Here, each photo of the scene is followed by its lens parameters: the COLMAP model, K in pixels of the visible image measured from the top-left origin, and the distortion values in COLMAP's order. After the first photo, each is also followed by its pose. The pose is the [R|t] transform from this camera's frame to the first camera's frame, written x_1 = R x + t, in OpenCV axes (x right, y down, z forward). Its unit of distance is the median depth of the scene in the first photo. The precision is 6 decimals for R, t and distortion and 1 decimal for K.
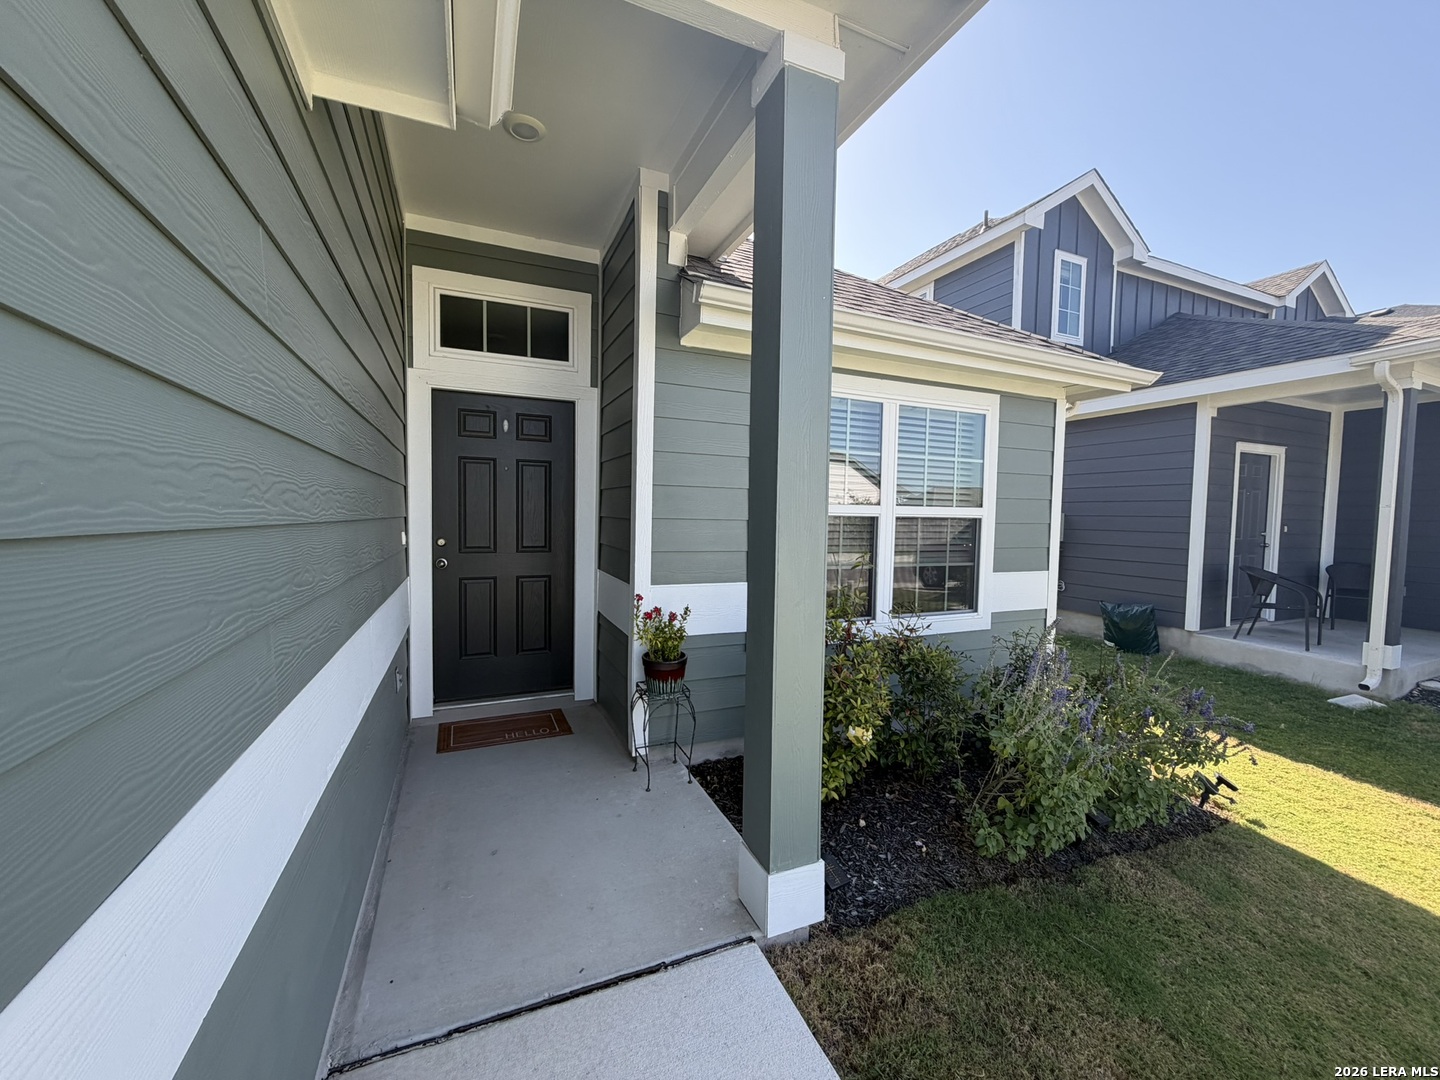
lens RADIAL K [[570.9, 0, 717.5], [0, 570.9, 540.6], [0, 0, 1]] dist [0.000064, 0.000189]
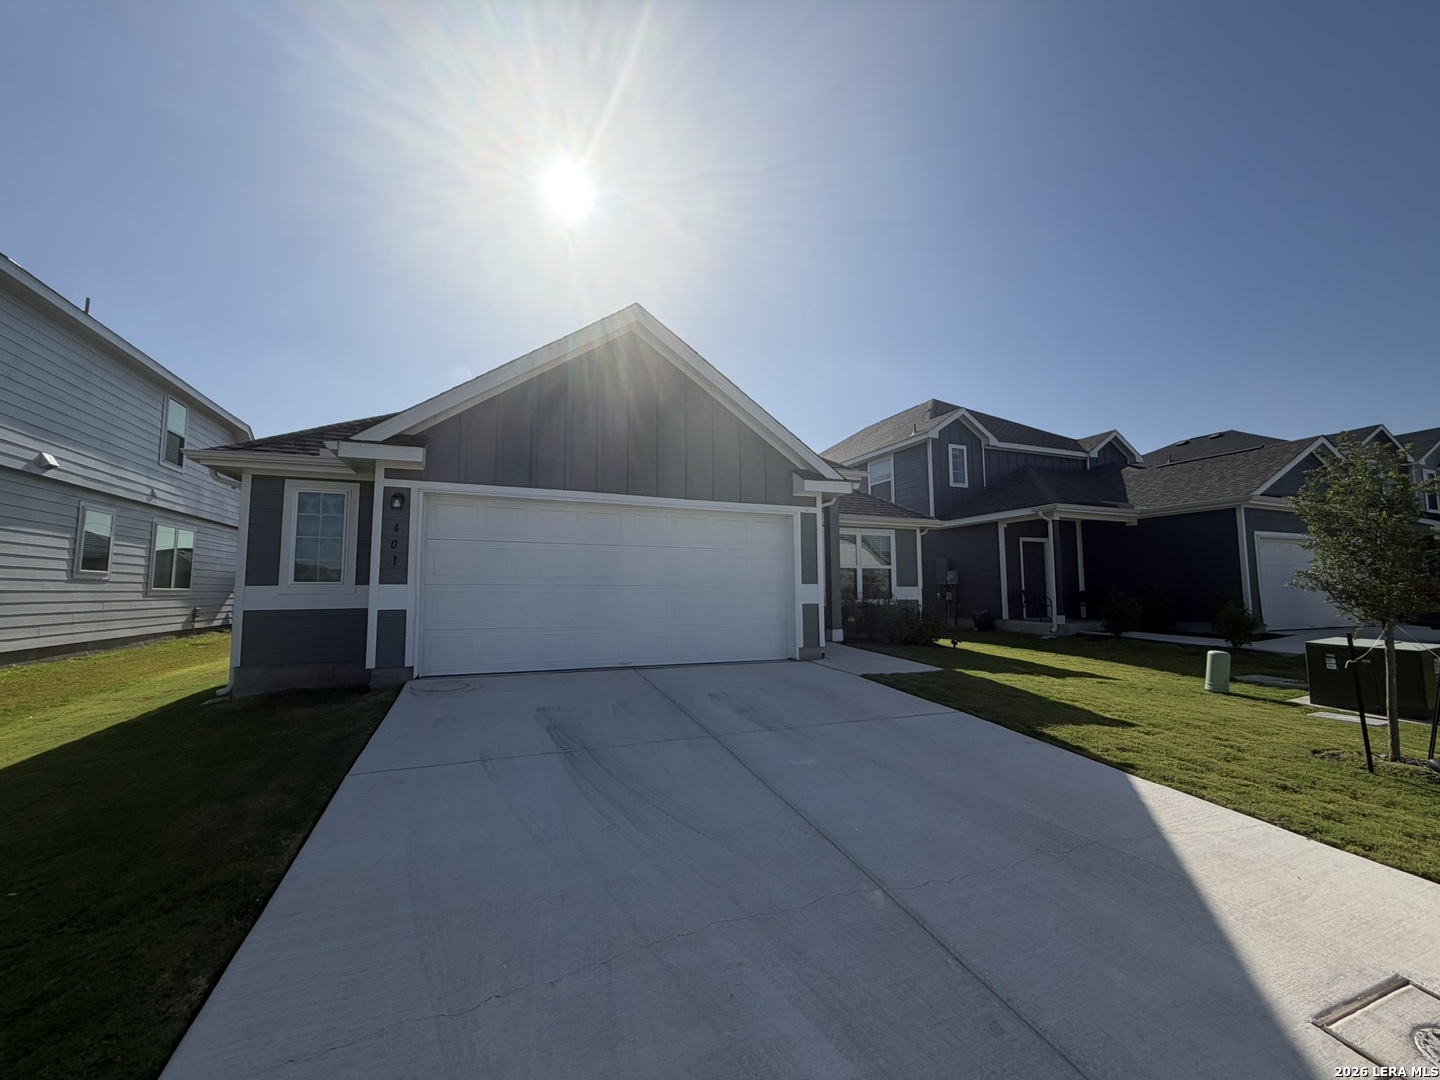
lens RADIAL K [[570.9, 0, 718.7], [0, 570.9, 541.4], [0, 0, 1]] dist [0.000064, 0.000189]
pose [[0.999307, -0.022754, -0.029459, -0.302355], [0.018558, 0.990588, -0.135613, 0.170410], [0.032268, 0.134972, 0.990324, -1.682850]]
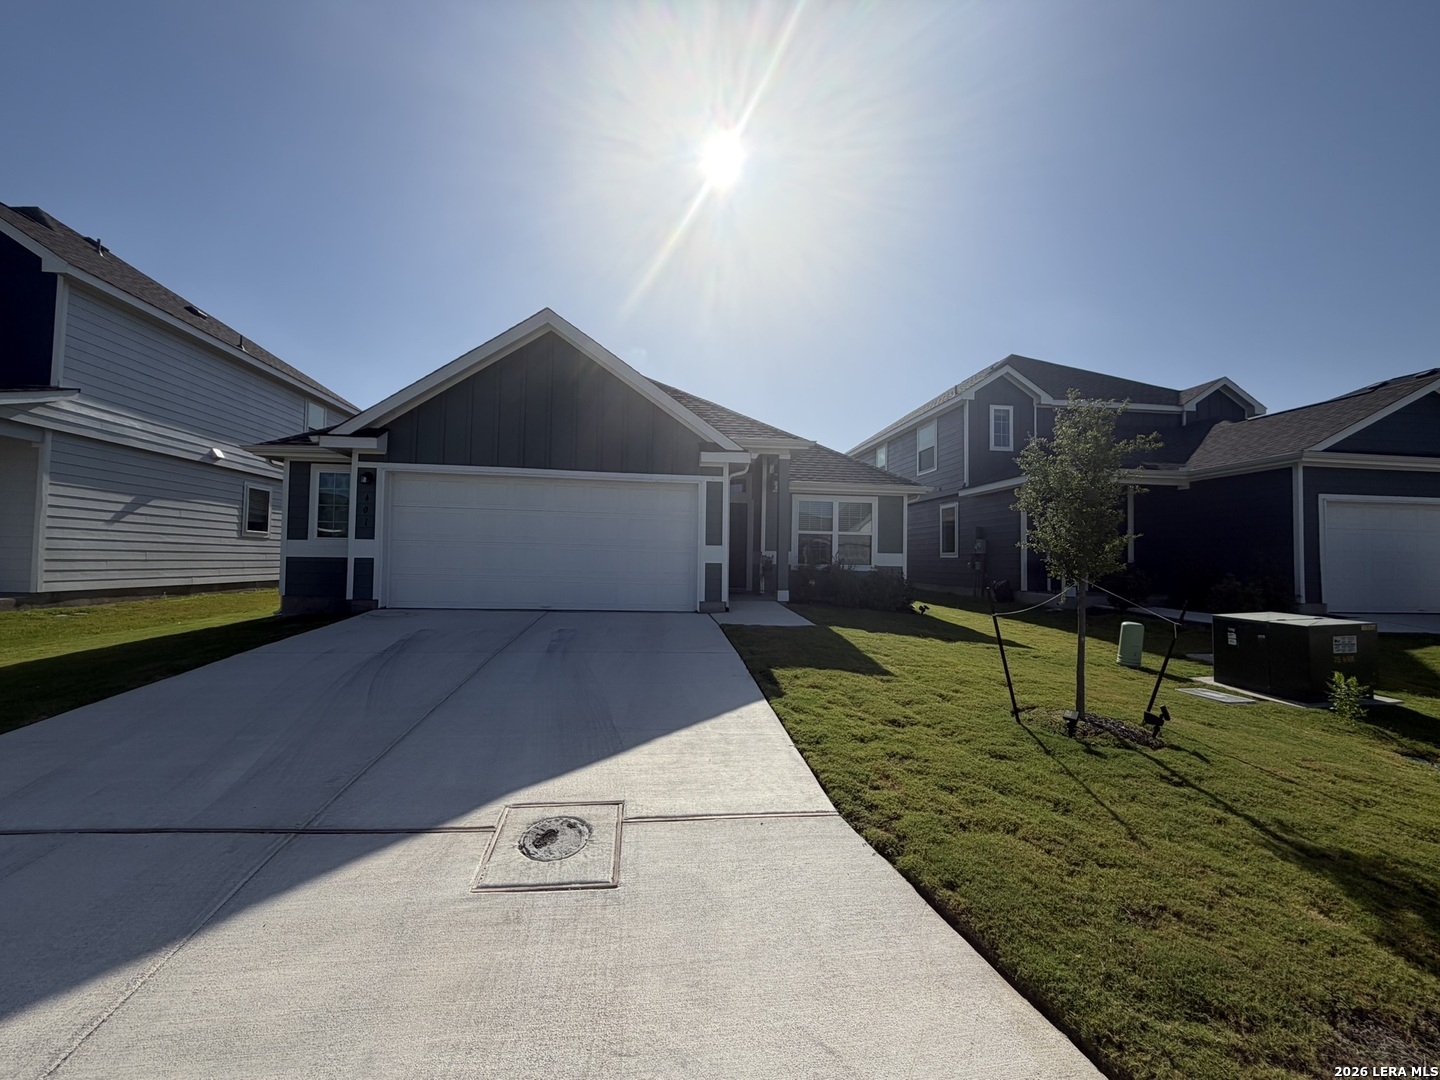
lens RADIAL K [[570.9, 0, 719.3], [0, 570.9, 541.6], [0, 0, 1]] dist [0.000064, 0.000189]
pose [[0.956727, -0.010348, -0.290803, 0.449117], [-0.015113, 0.996252, -0.085173, 0.216270], [0.290594, 0.085882, 0.952984, -1.773896]]
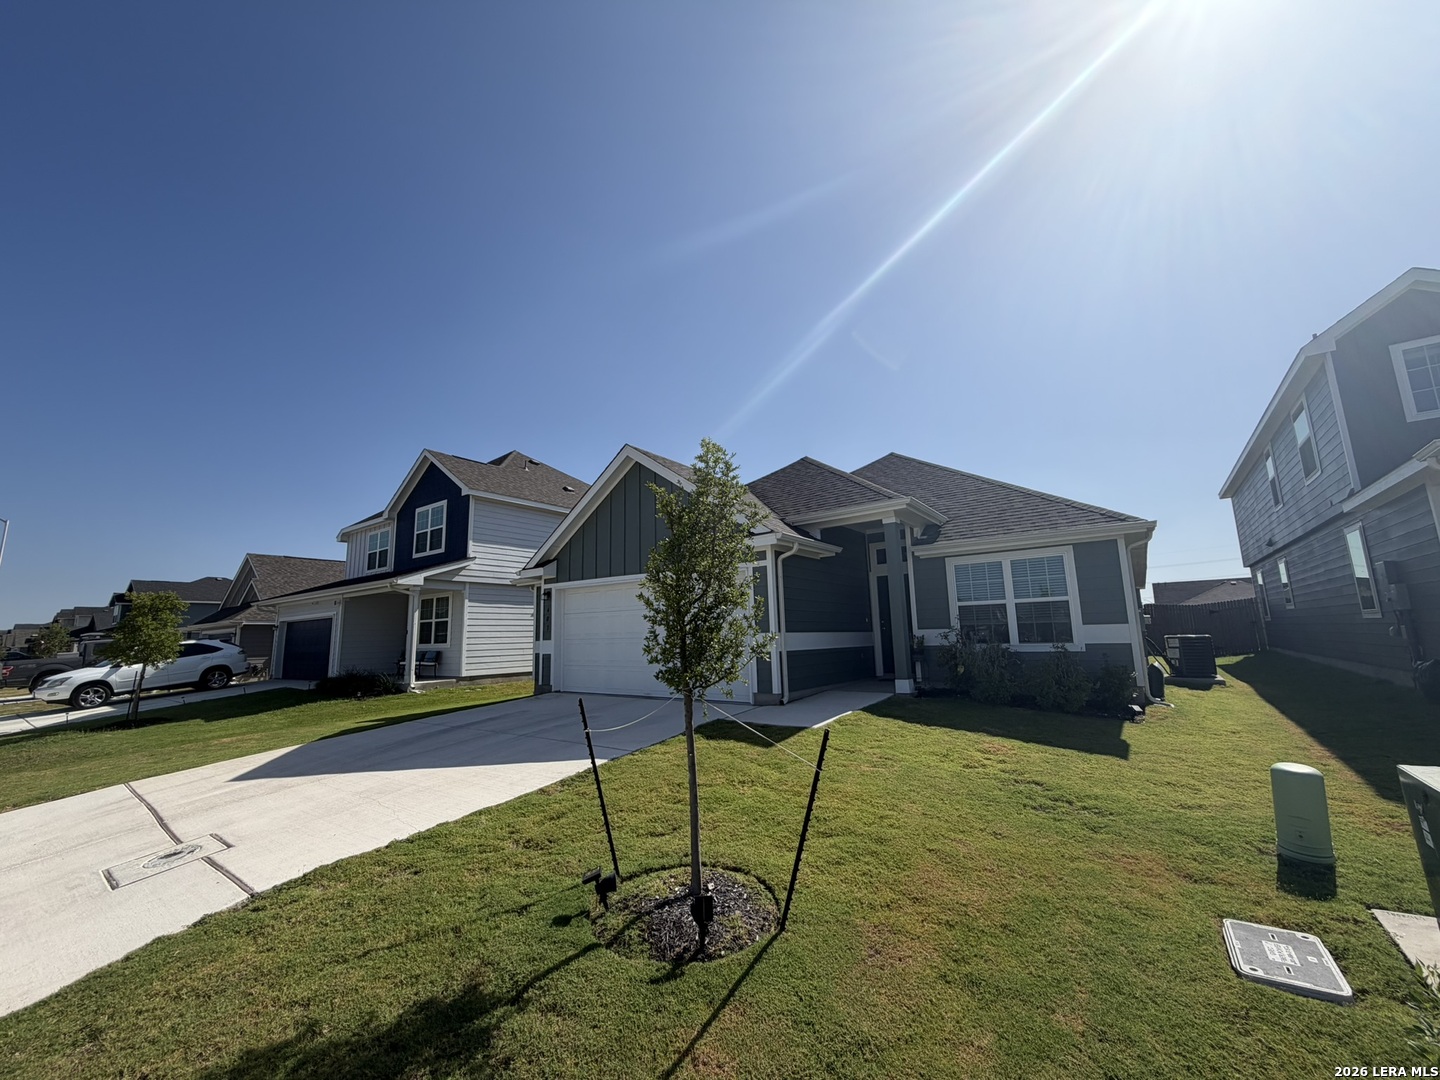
lens RADIAL K [[570.9, 0, 718.5], [0, 570.9, 542.4], [0, 0, 1]] dist [0.000064, 0.000189]
pose [[0.498382, -0.170879, -0.849950, 1.358384], [-0.005145, 0.979783, -0.199999, 0.152508], [0.866942, 0.104049, 0.487427, -1.041222]]
